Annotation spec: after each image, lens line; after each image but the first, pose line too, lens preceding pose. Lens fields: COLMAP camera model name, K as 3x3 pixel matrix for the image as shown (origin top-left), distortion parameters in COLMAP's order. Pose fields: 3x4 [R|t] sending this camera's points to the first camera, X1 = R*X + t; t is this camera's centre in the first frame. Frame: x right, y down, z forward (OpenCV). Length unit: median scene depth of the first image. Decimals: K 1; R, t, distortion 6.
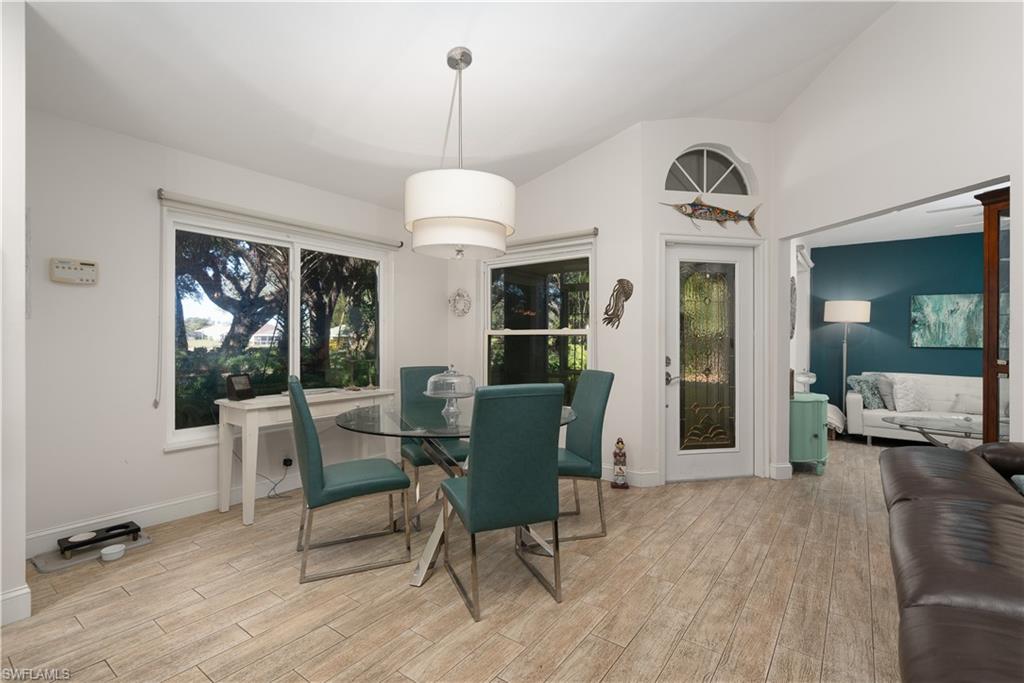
lens RADIAL K [[491.2, 0, 528.3], [0, 491.2, 337.0], [0, 0, 1]] dist [0.013498, 0.000309]
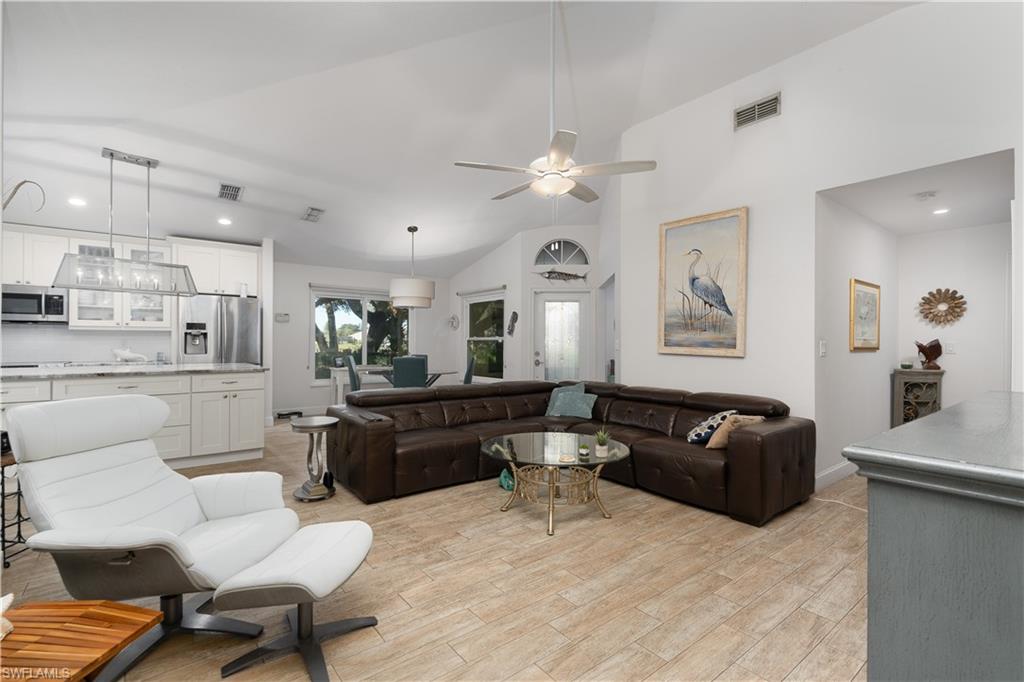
lens RADIAL K [[491.2, 0, 512.7], [0, 491.2, 339.2], [0, 0, 1]] dist [0.013498, 0.000309]
pose [[0.963122, -0.000170, -0.269064, 0.700446], [-0.000926, 0.999992, -0.003947, -0.001000], [0.269062, 0.004051, 0.963114, -0.858125]]
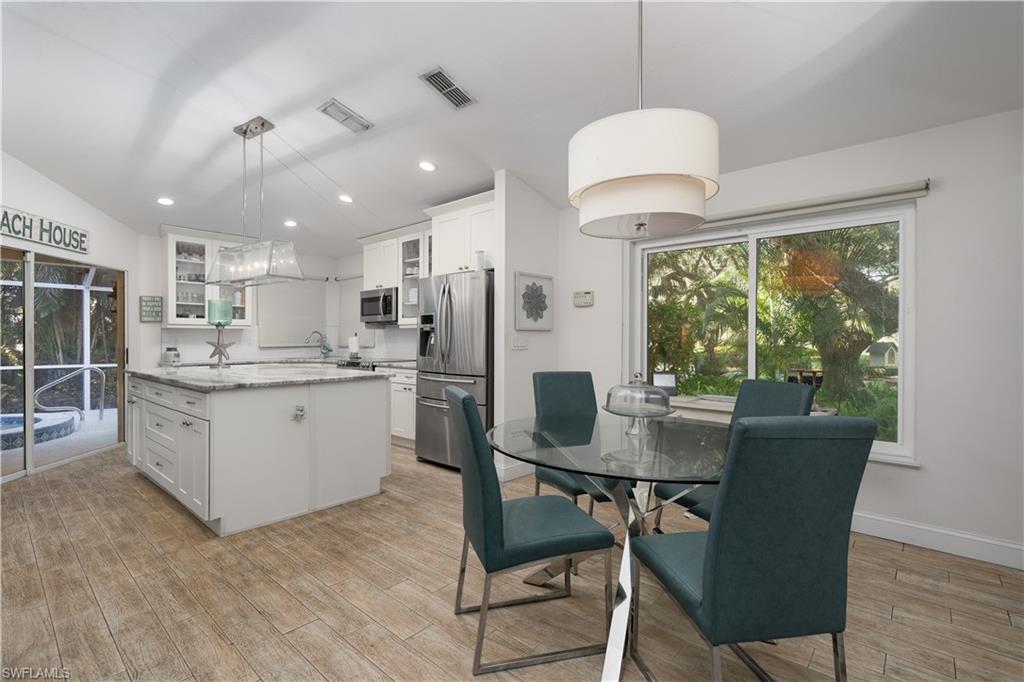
lens RADIAL K [[491.2, 0, 517.0], [0, 491.2, 339.6], [0, 0, 1]] dist [0.013498, 0.000309]
pose [[-0.114392, -0.007150, -0.993410, 0.464209], [0.002622, 0.999968, -0.007499, 0.009093], [0.993432, -0.003463, -0.114370, 0.628535]]
